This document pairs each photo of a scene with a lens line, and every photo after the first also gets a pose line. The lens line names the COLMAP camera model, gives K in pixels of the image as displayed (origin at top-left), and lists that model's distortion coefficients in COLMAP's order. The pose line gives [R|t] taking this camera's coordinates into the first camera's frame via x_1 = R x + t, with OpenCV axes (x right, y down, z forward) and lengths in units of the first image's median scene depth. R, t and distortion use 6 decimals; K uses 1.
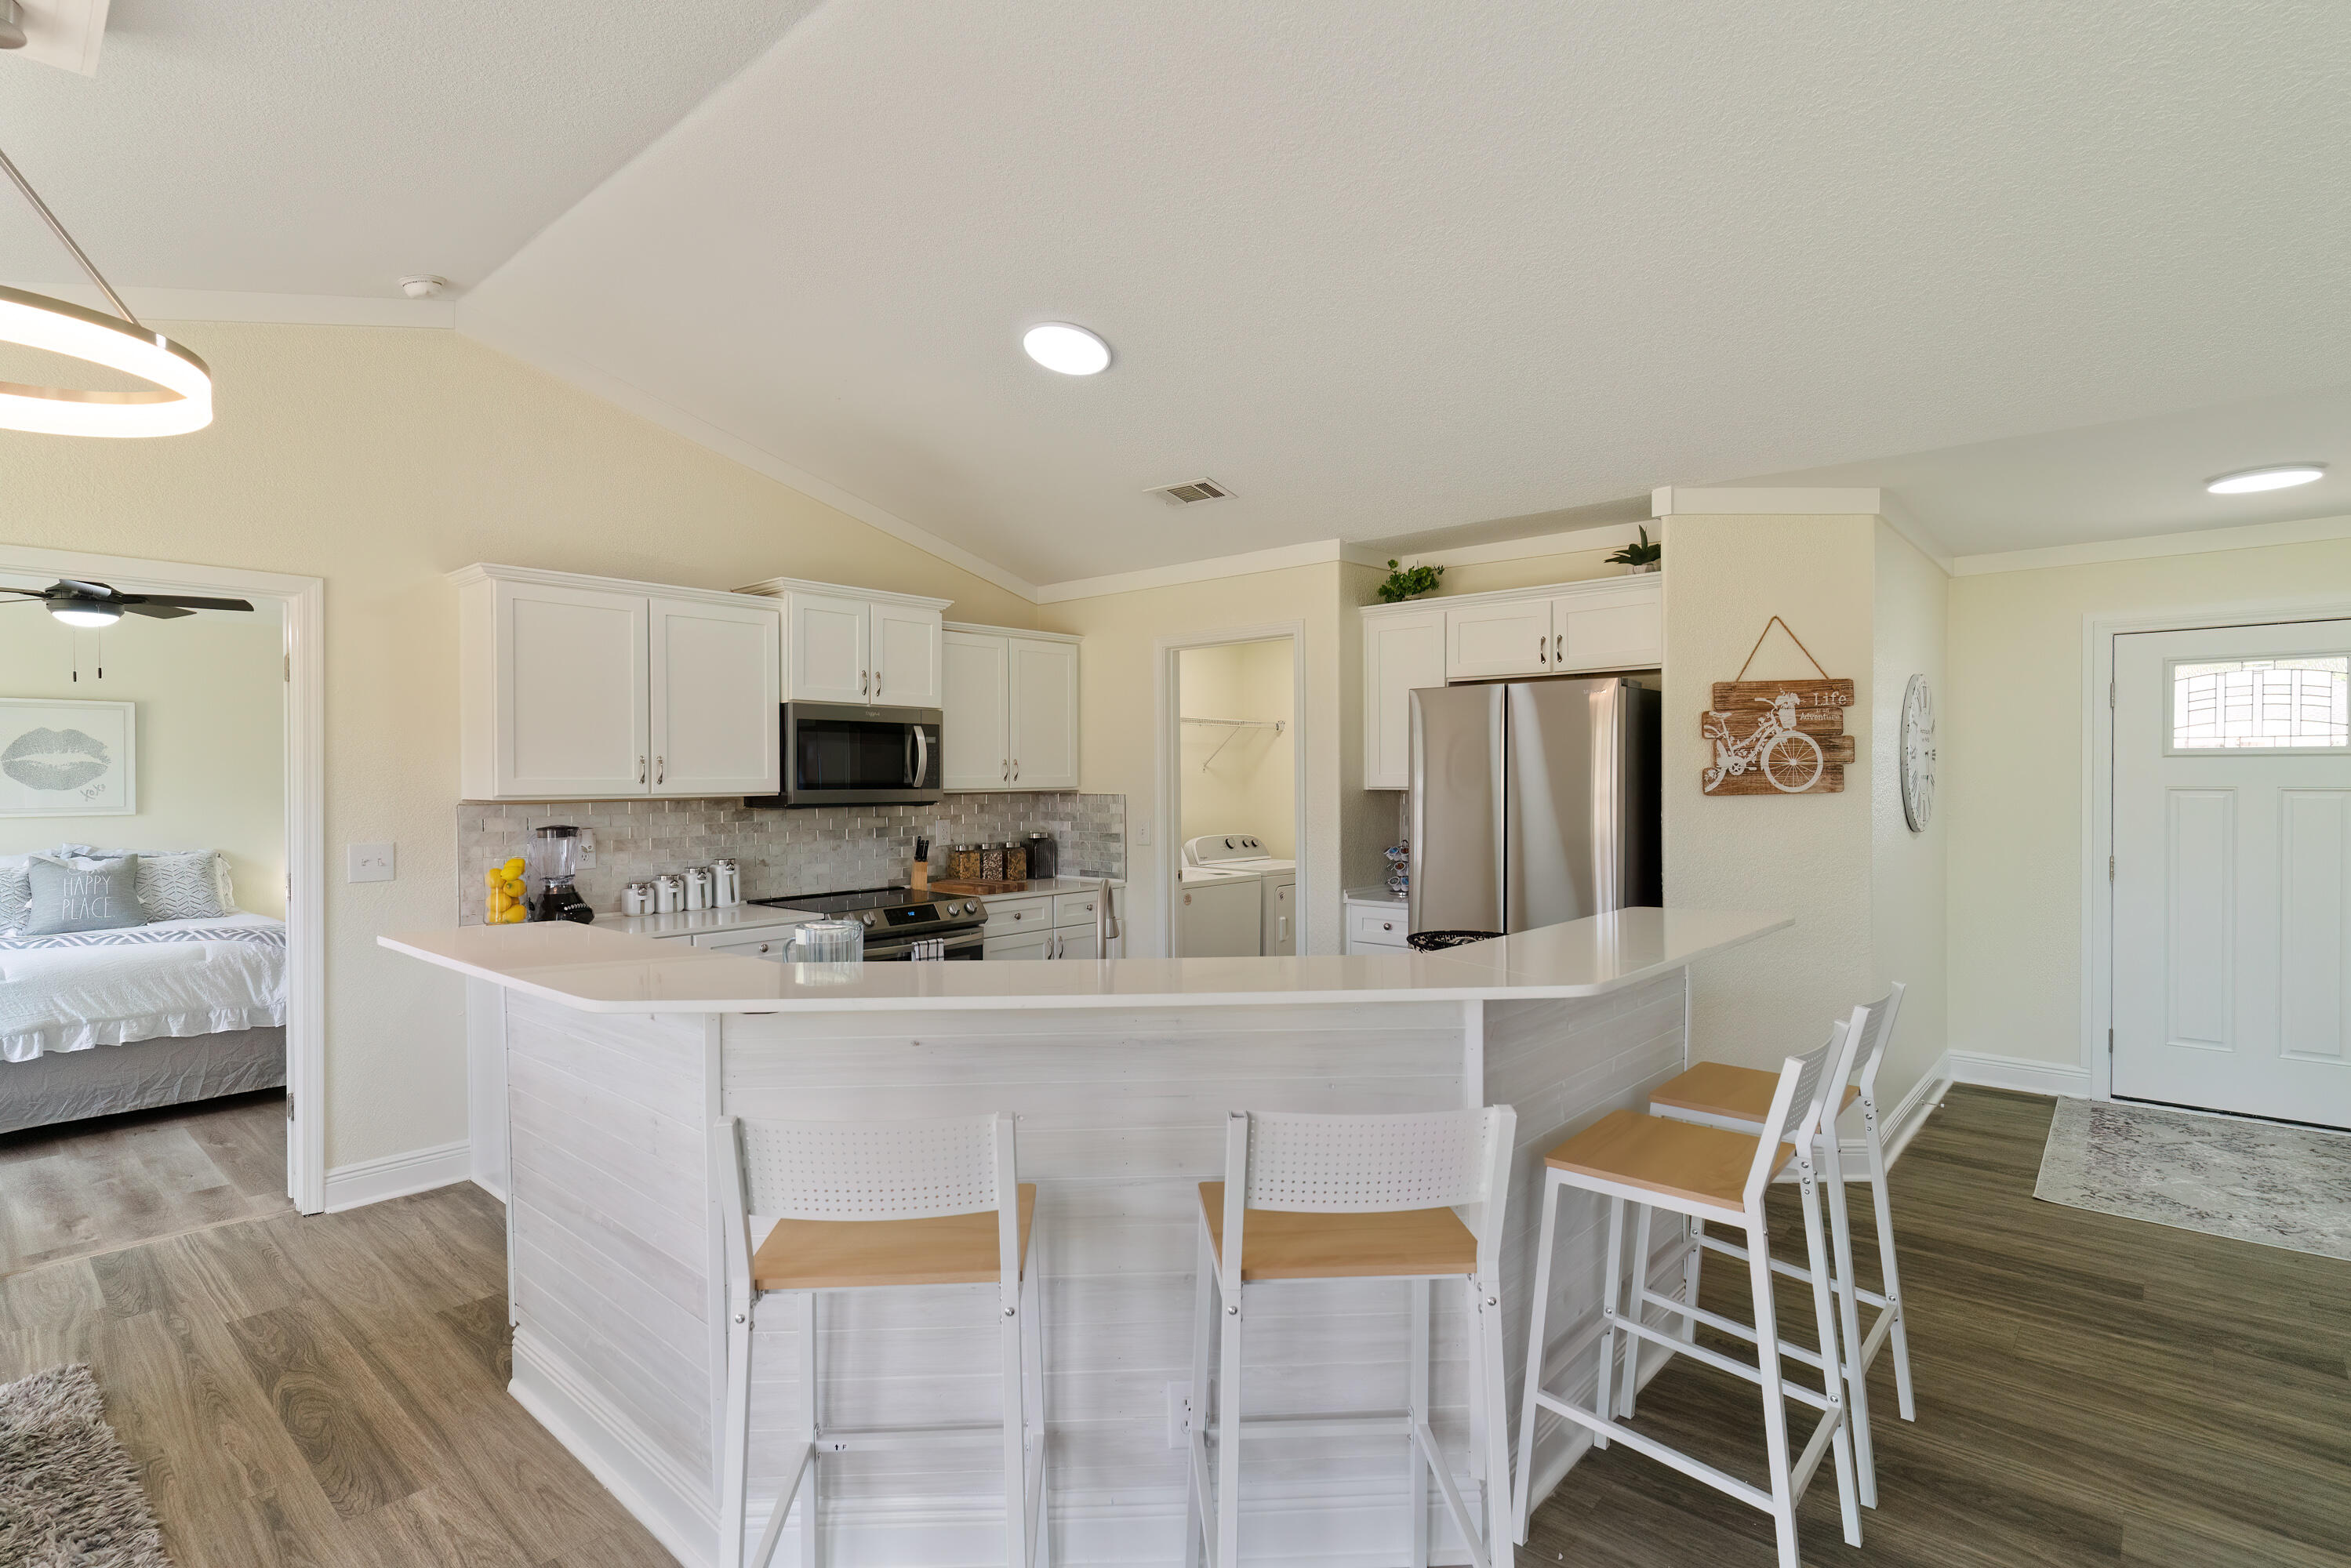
lens RADIAL K [[1142.0, 0, 1165.4], [0, 1142.0, 783.3], [0, 0, 1]] dist [0.001285, 0.000128]
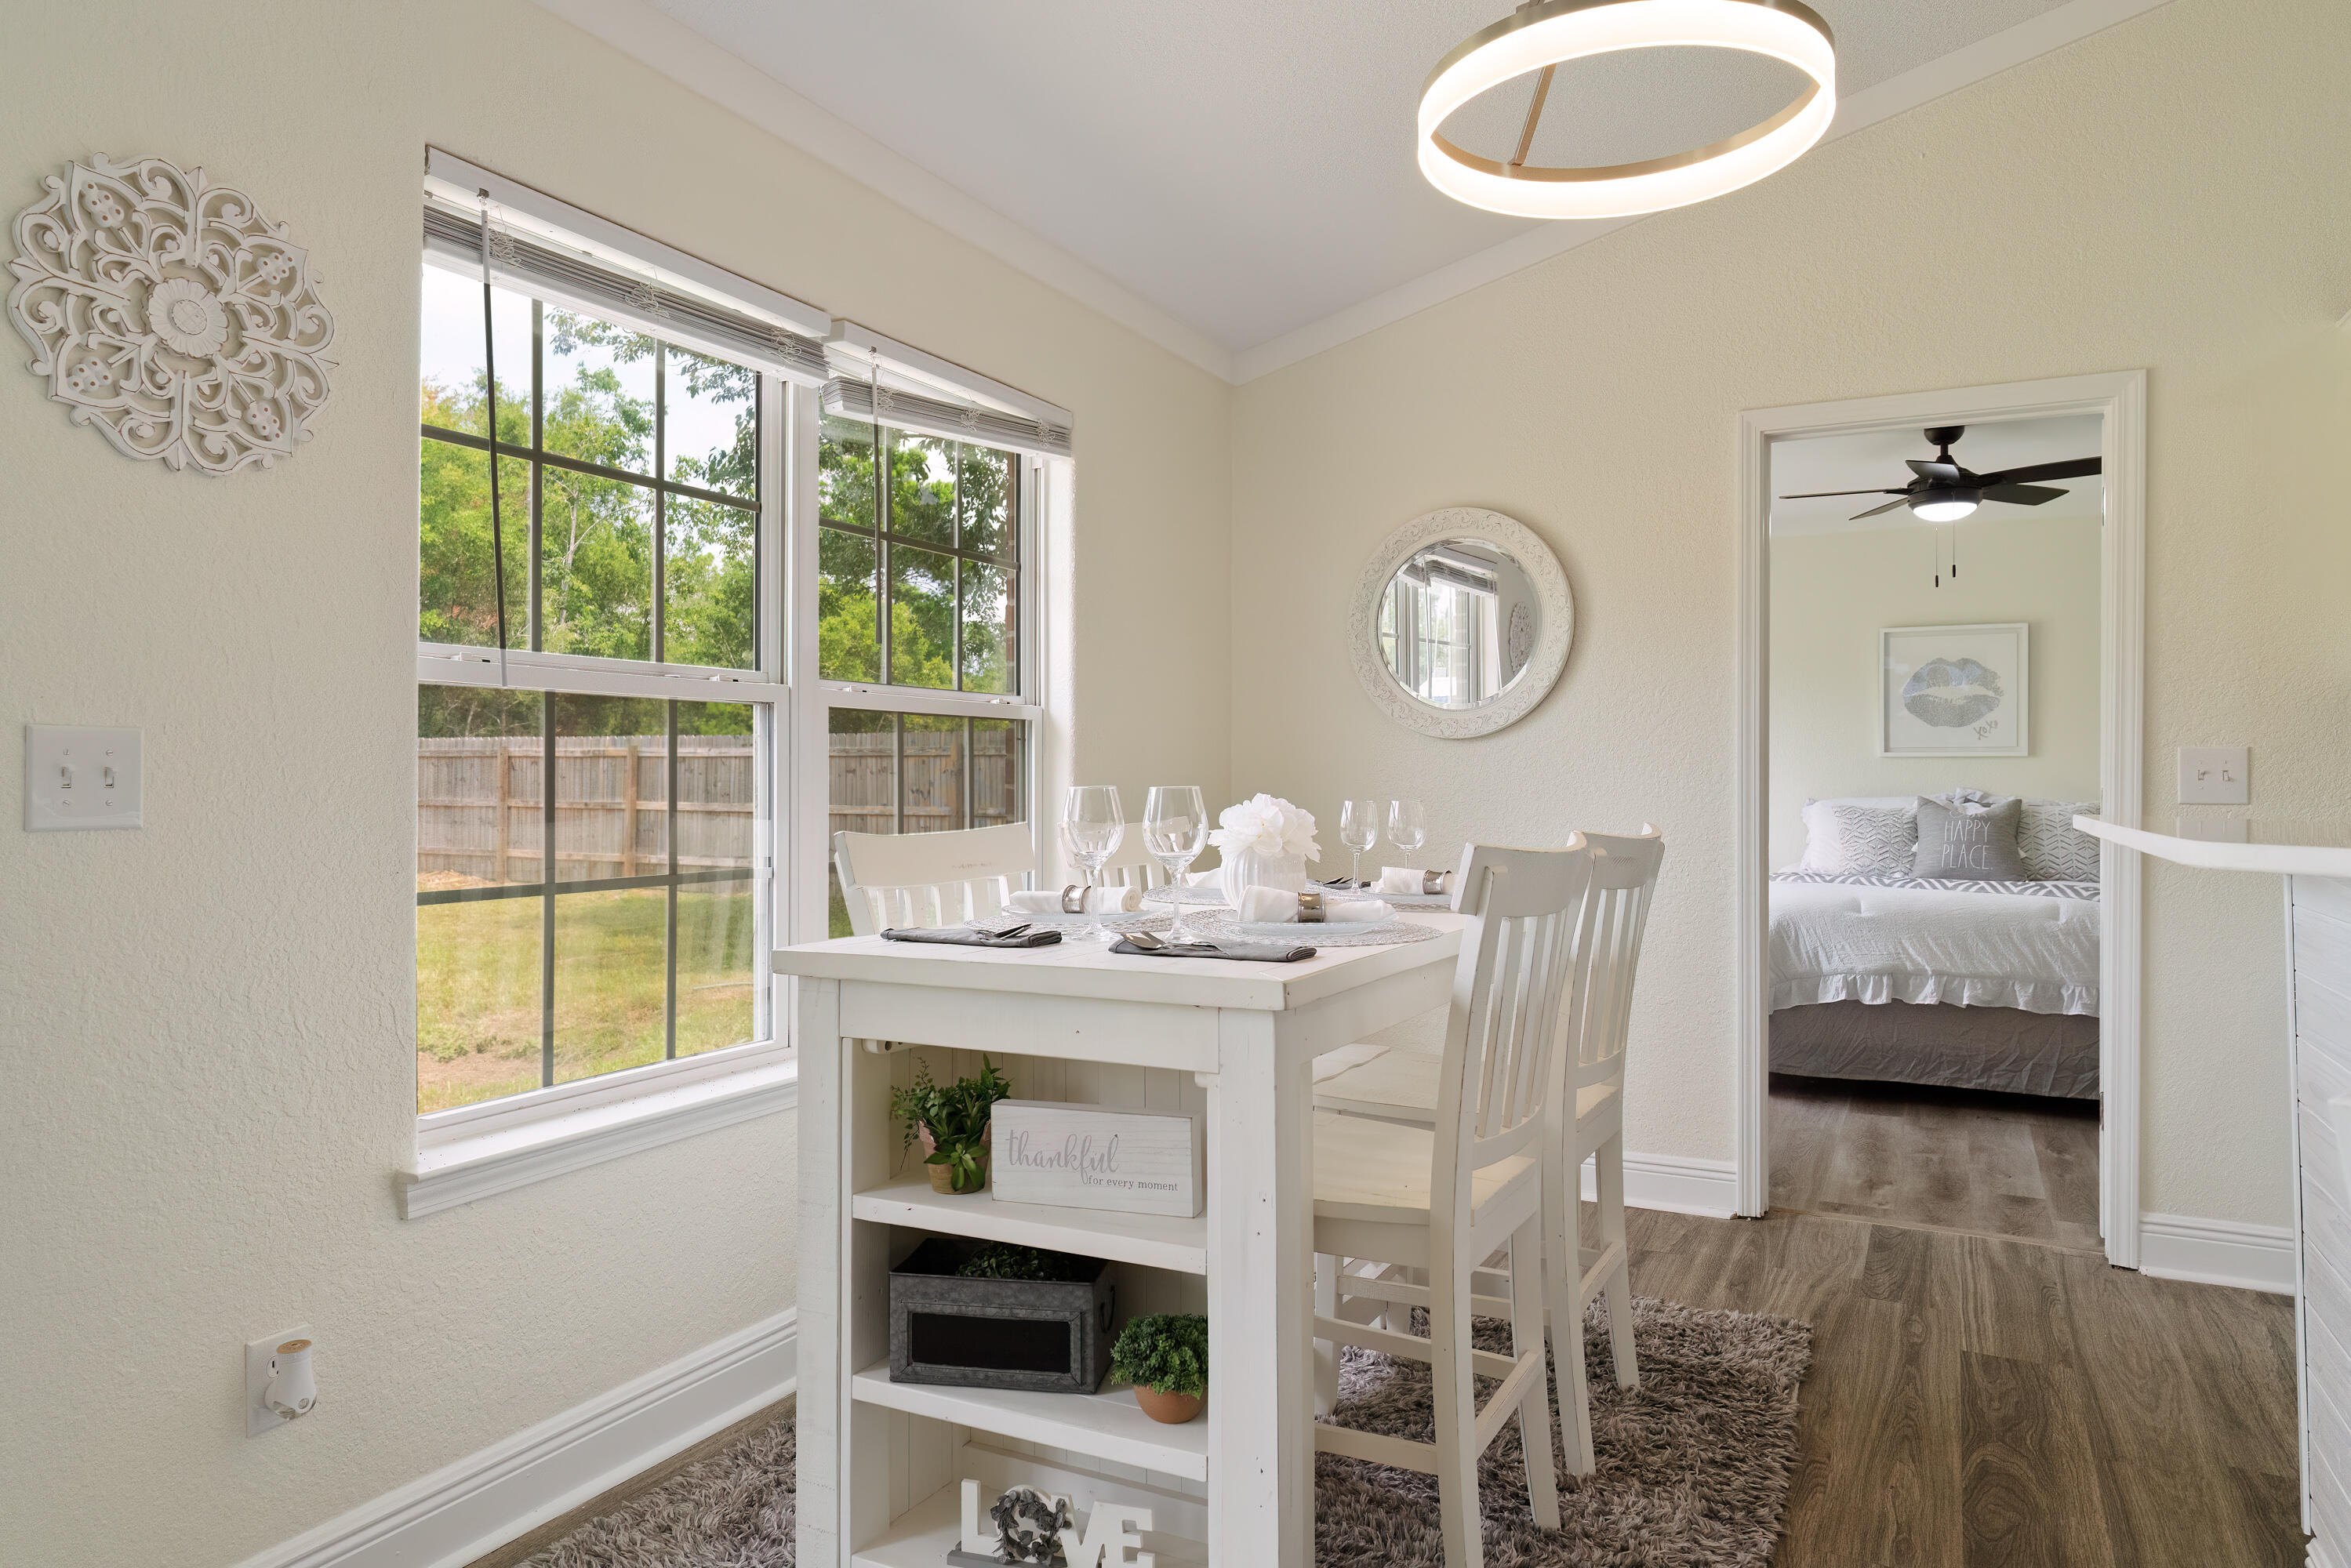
lens RADIAL K [[1477.6, 0, 1167.1], [0, 1477.6, 772.9], [0, 0, 1]] dist [0.003359, 0.001027]
pose [[0.243162, 0.000840, -0.969985, 0.000836], [-0.009412, 0.999955, -0.001494, 0.062031], [0.969940, 0.009493, 0.243159, 0.159790]]
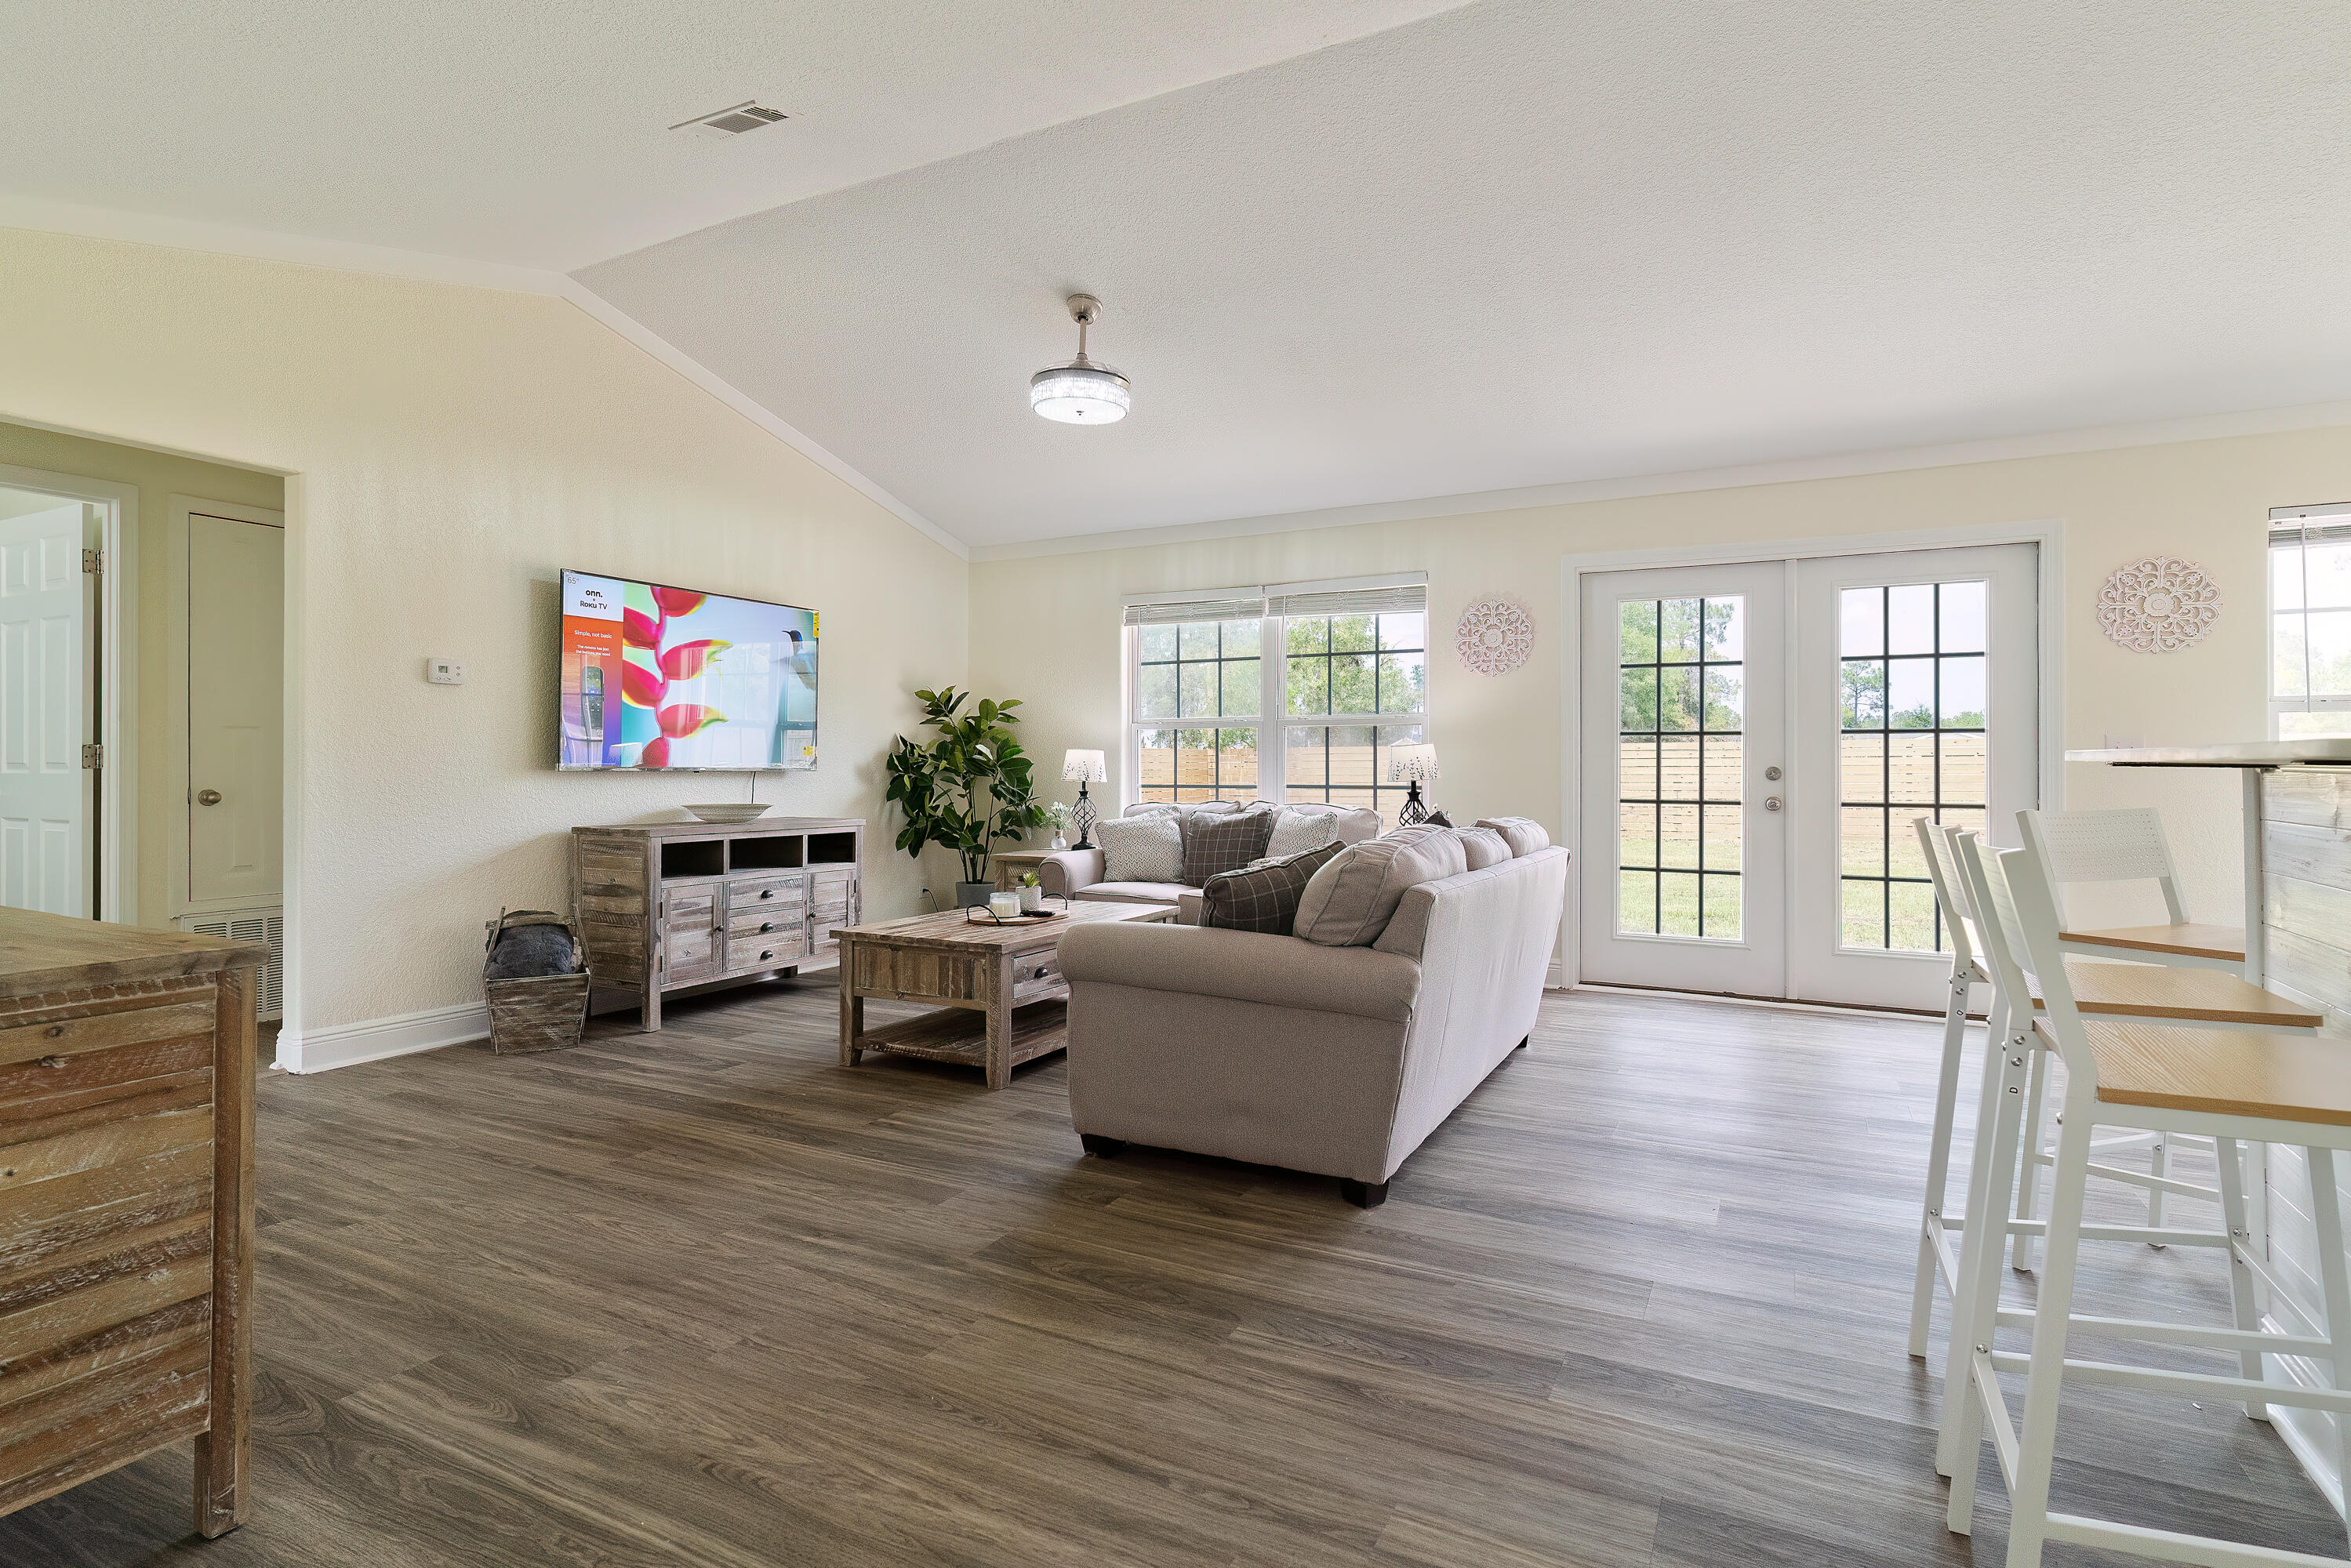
lens RADIAL K [[1168.5, 0, 1163.8], [0, 1168.5, 763.9], [0, 0, 1]] dist [0.002604, 0.000370]
pose [[-0.970644, -0.000039, -0.240521, 0.608535], [-0.000461, 0.999998, 0.001695, 0.075753], [0.240521, 0.001756, -0.970642, 0.760391]]
